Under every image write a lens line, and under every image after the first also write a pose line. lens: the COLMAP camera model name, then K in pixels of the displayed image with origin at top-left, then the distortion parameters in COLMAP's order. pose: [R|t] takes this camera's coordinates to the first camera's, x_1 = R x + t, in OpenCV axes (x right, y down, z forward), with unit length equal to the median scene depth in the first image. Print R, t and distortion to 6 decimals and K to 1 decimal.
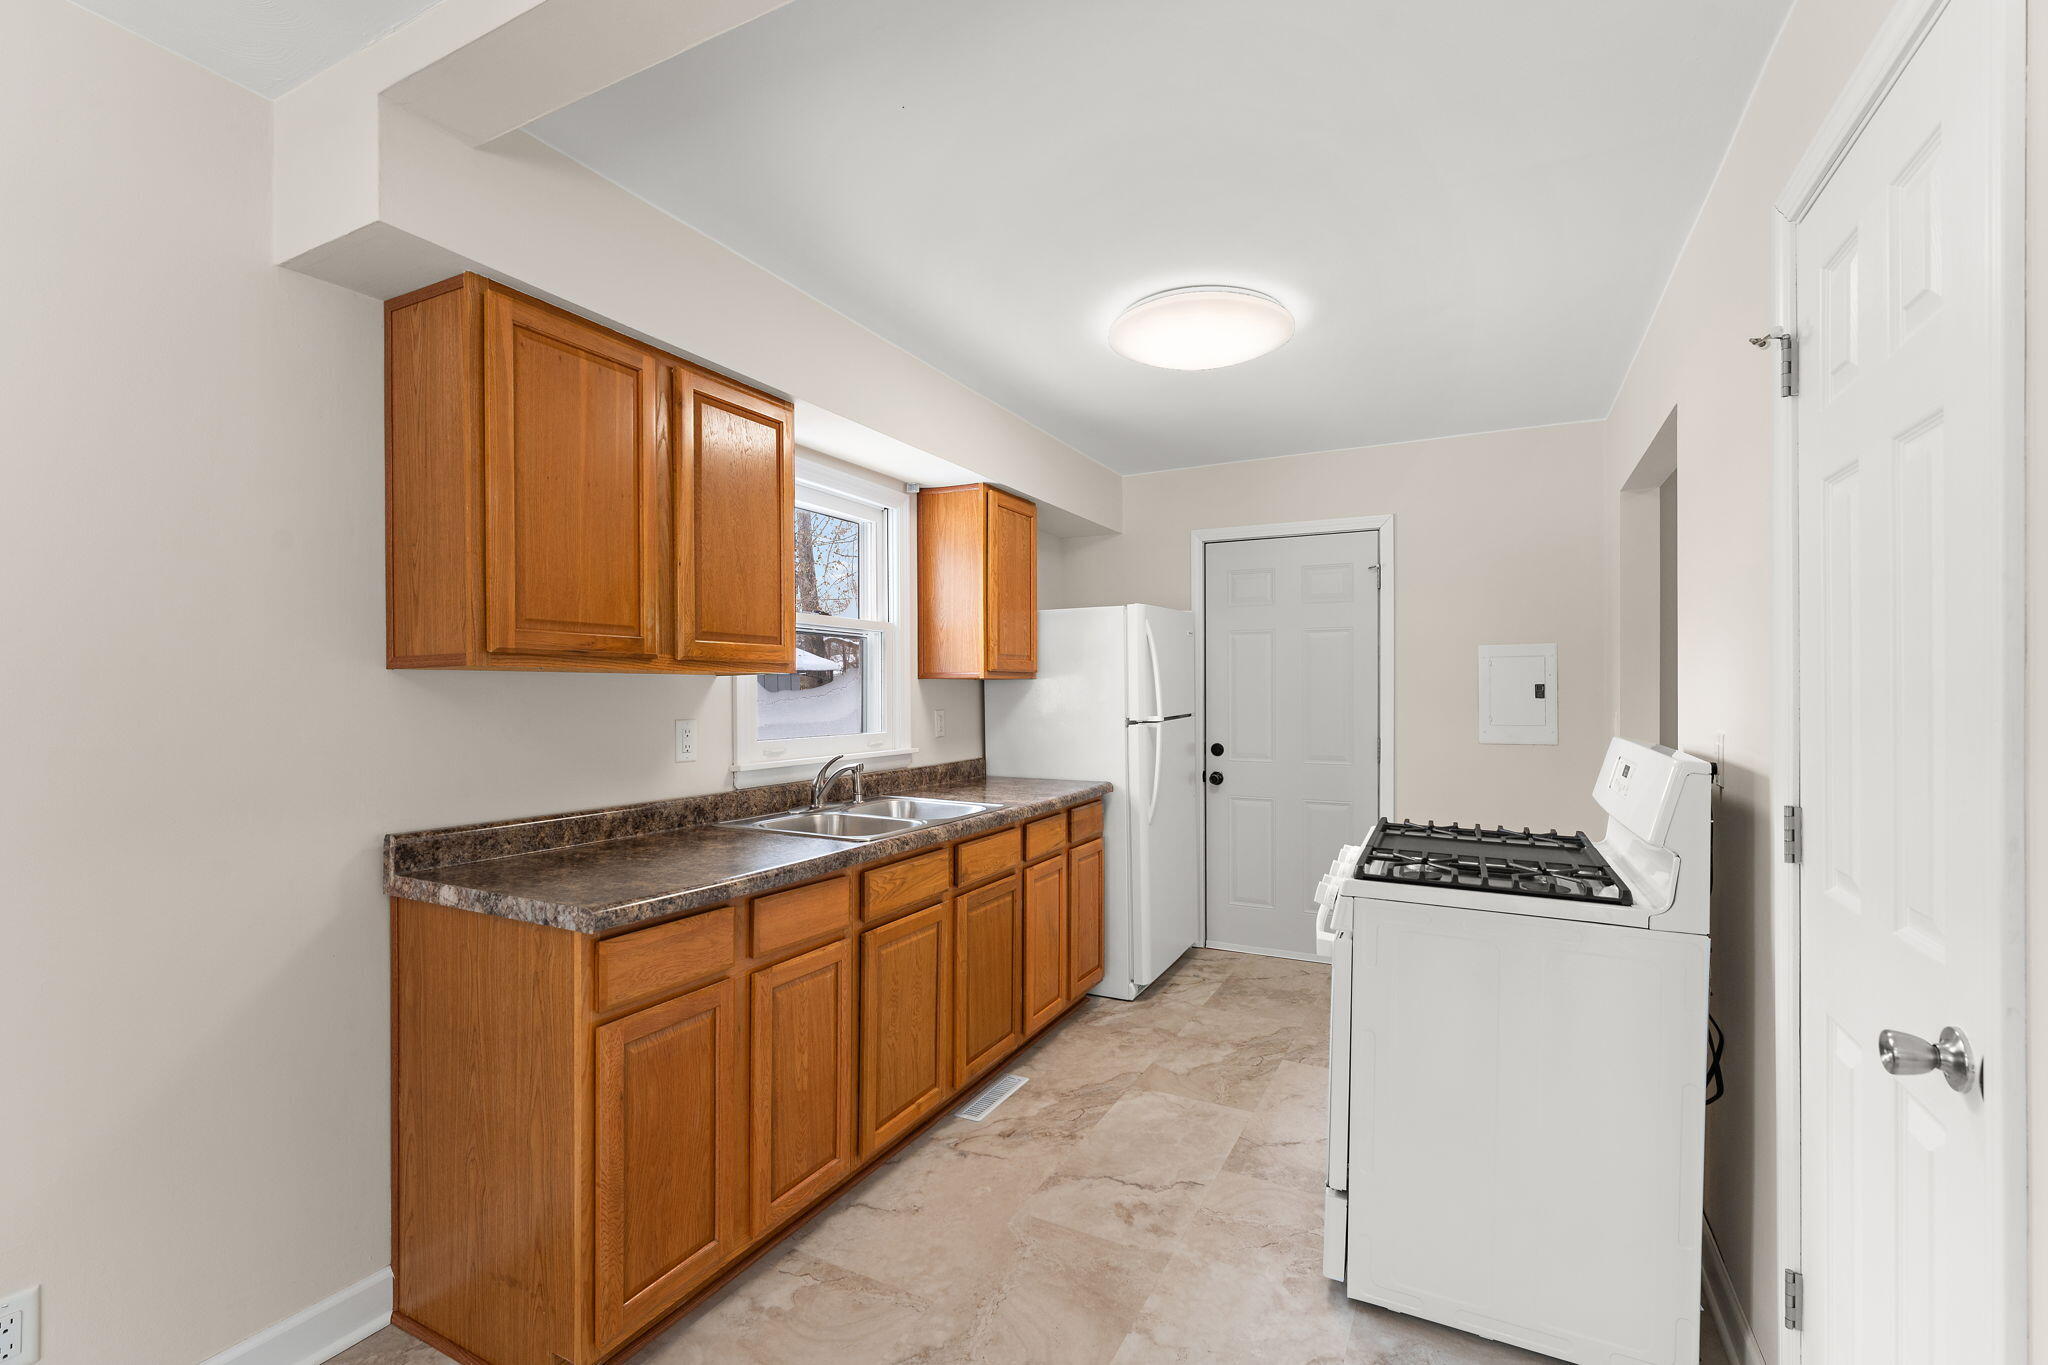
lens RADIAL K [[855.7, 0, 1024.0], [0, 855.7, 682.5], [0, 0, 1]] dist [-0.000809, -0.000198]
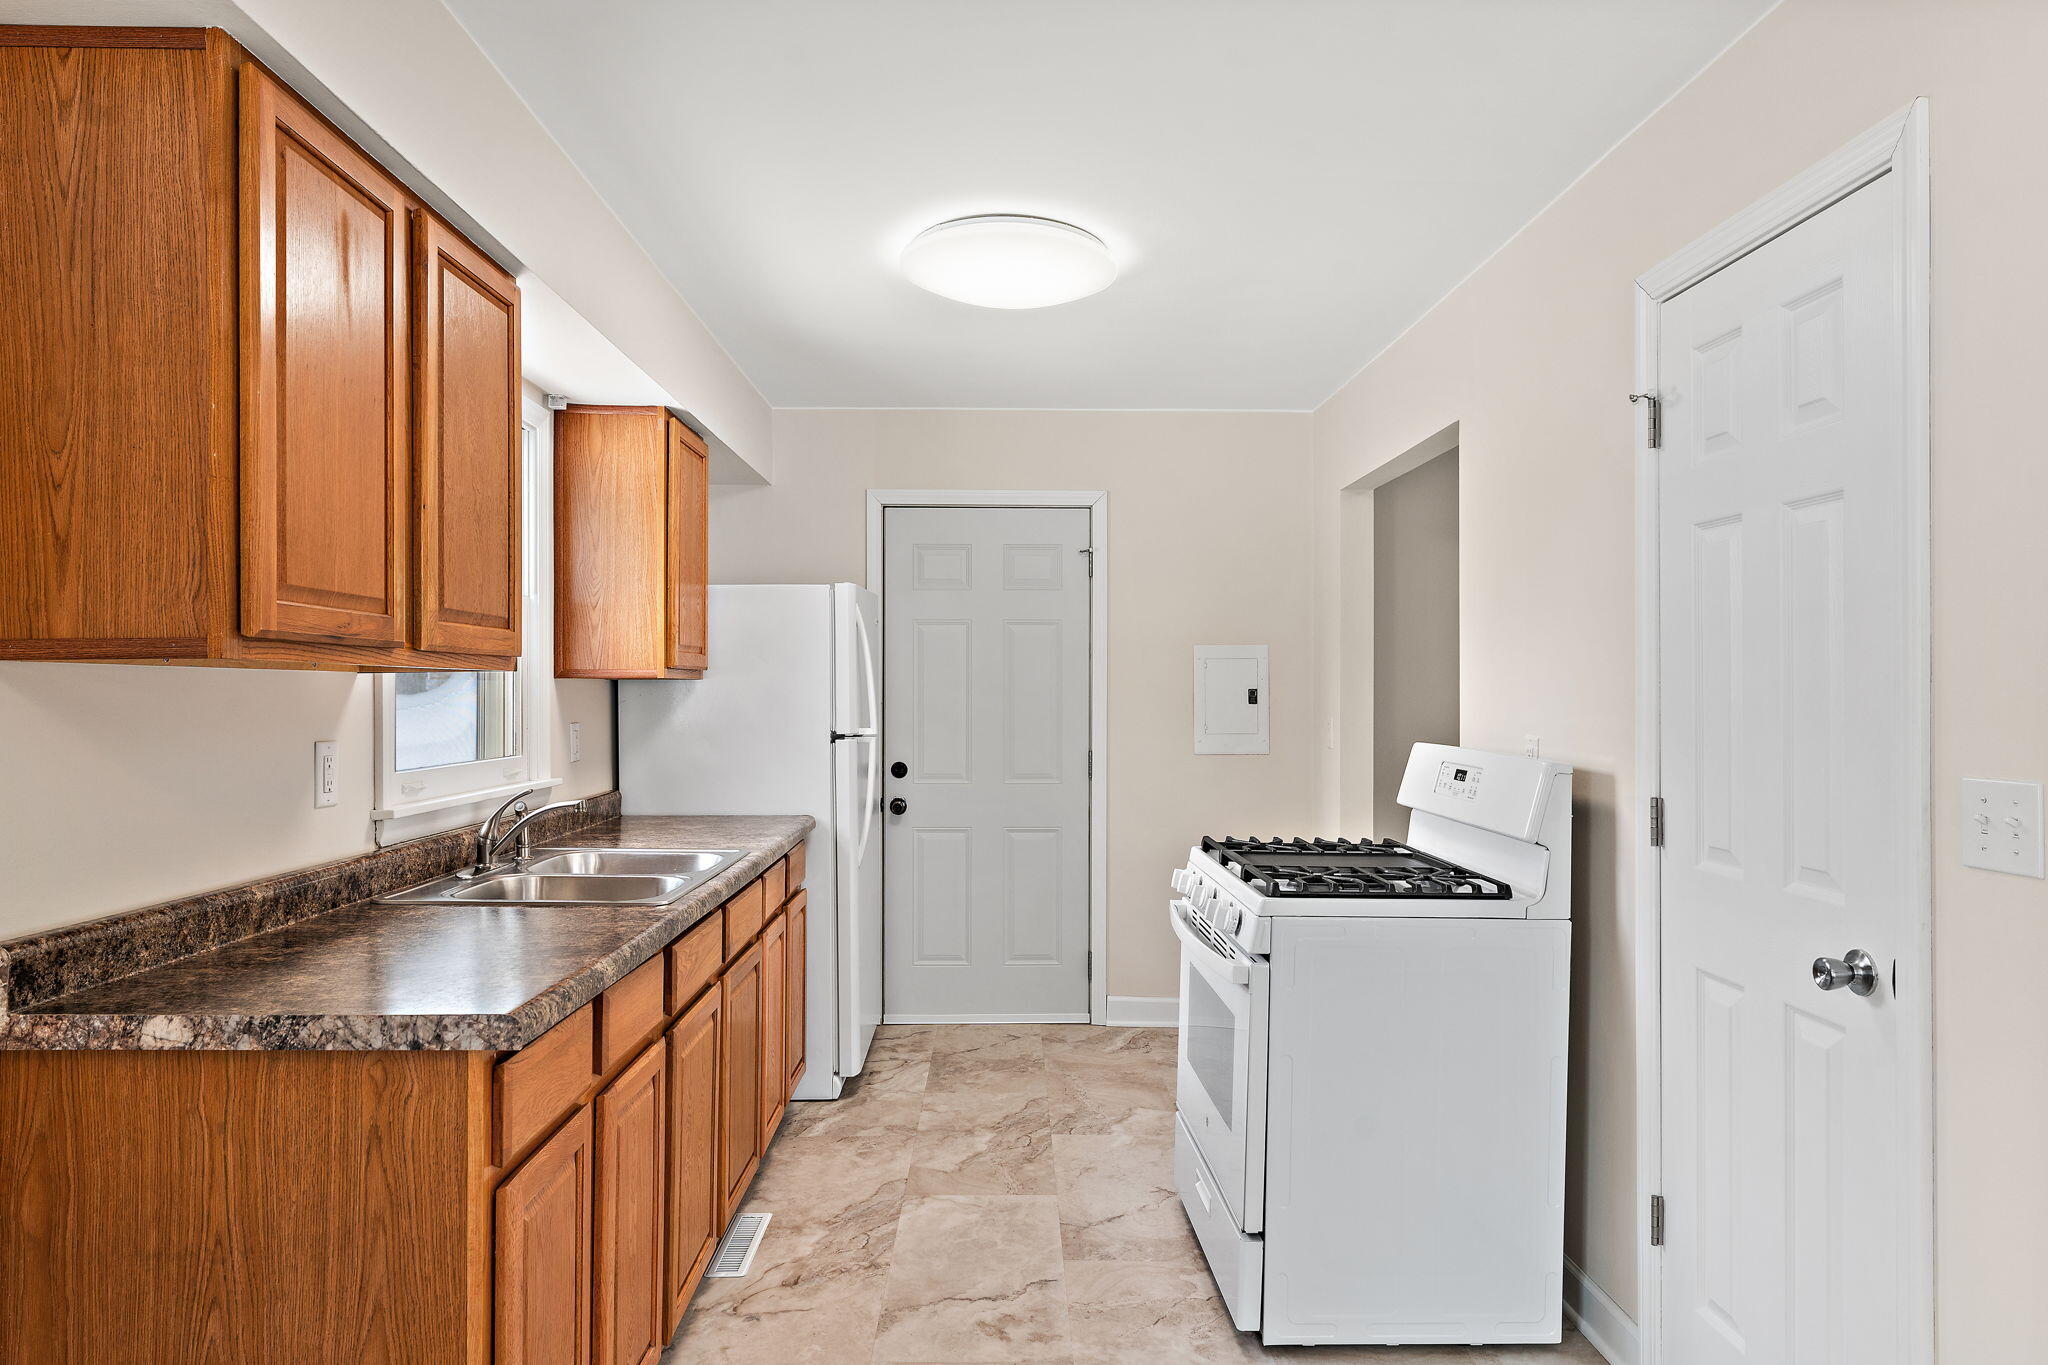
lens RADIAL K [[1188.2, 0, 984.4], [0, 1188.2, 671.0], [0, 0, 1]] dist [-0.001215, -0.000232]
pose [[0.890660, 0.010567, 0.454546, -0.364889], [-0.006593, 0.999925, -0.010327, -0.003252], [-0.454621, 0.006201, 0.890663, -0.017945]]
